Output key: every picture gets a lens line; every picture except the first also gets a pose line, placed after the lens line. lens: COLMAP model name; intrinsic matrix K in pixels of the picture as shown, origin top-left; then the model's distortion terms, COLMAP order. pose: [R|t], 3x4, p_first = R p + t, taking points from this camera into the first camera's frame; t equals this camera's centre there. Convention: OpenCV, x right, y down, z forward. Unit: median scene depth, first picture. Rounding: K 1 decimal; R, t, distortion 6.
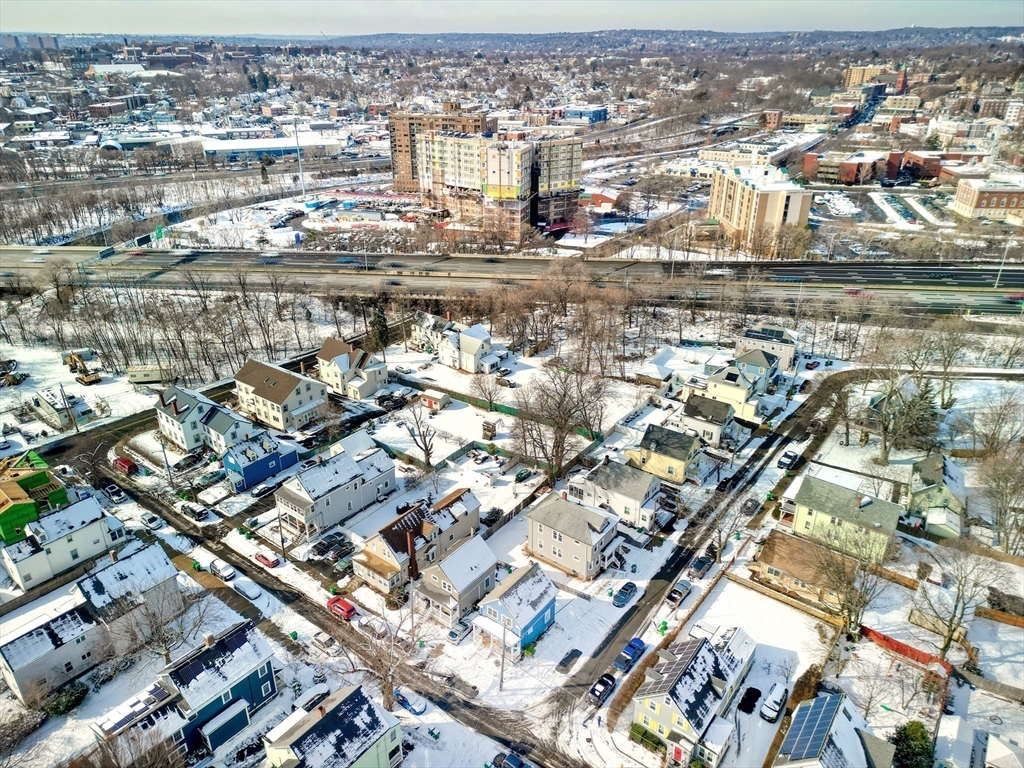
lens RADIAL K [[698.5, 0, 510.0], [0, 698.5, 396.5], [0, 0, 1]] dist [0.082190, -0.074205]
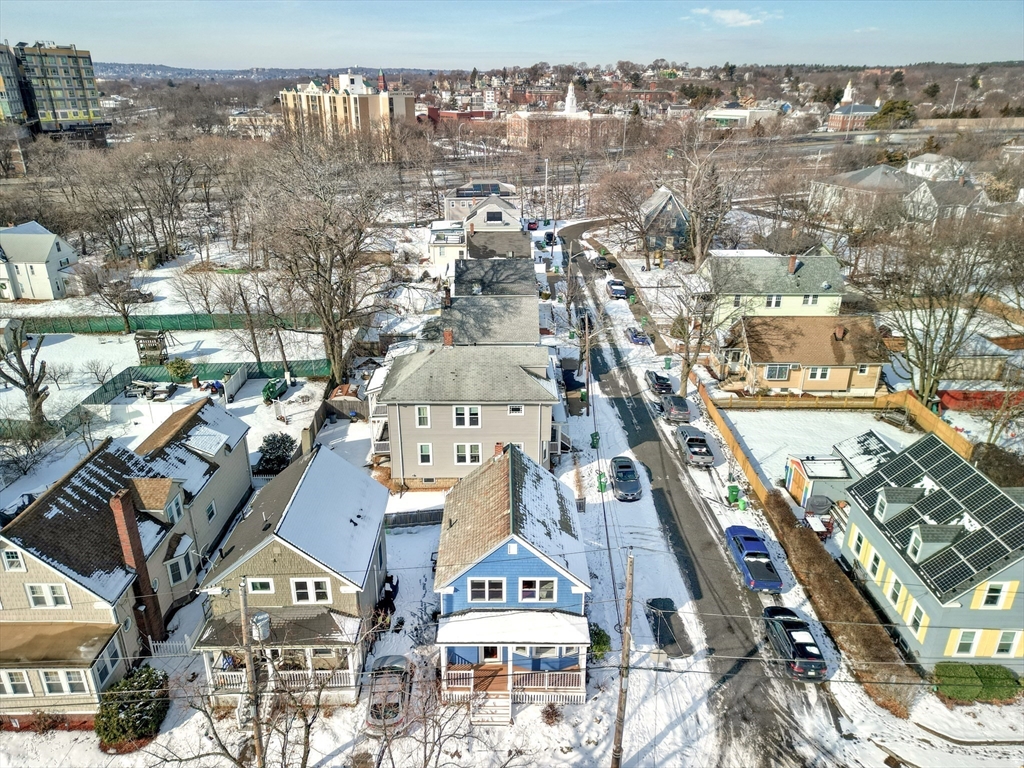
lens RADIAL K [[698.5, 0, 510.0], [0, 698.5, 396.5], [0, 0, 1]] dist [0.082190, -0.074205]
pose [[0.786869, -0.239907, 0.568579, -0.161274], [0.266718, 0.963055, 0.037237, 0.168619], [-0.556507, 0.122350, 0.821785, 0.574835]]
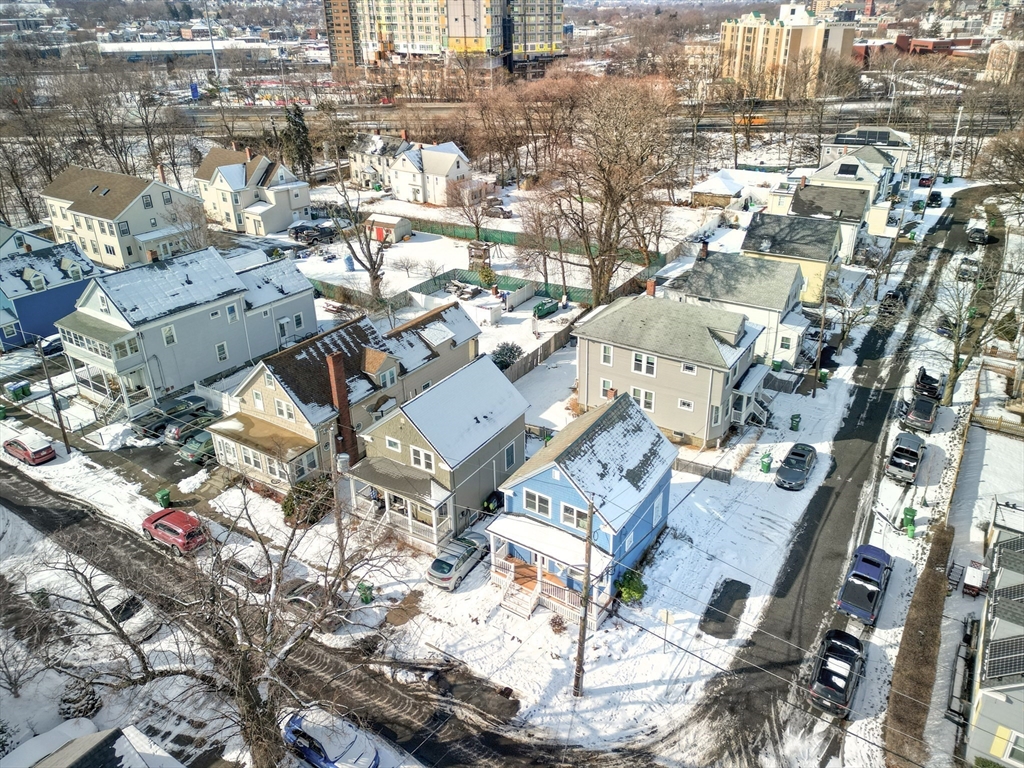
lens RADIAL K [[720.9, 0, 540.6], [0, 720.9, 350.8], [0, 0, 1]] dist [0.079099, -0.076956]
pose [[0.995021, -0.044514, 0.089176, -0.047093], [0.046605, 0.998682, -0.021500, 0.188688], [-0.088102, 0.025549, 0.995784, 0.478589]]
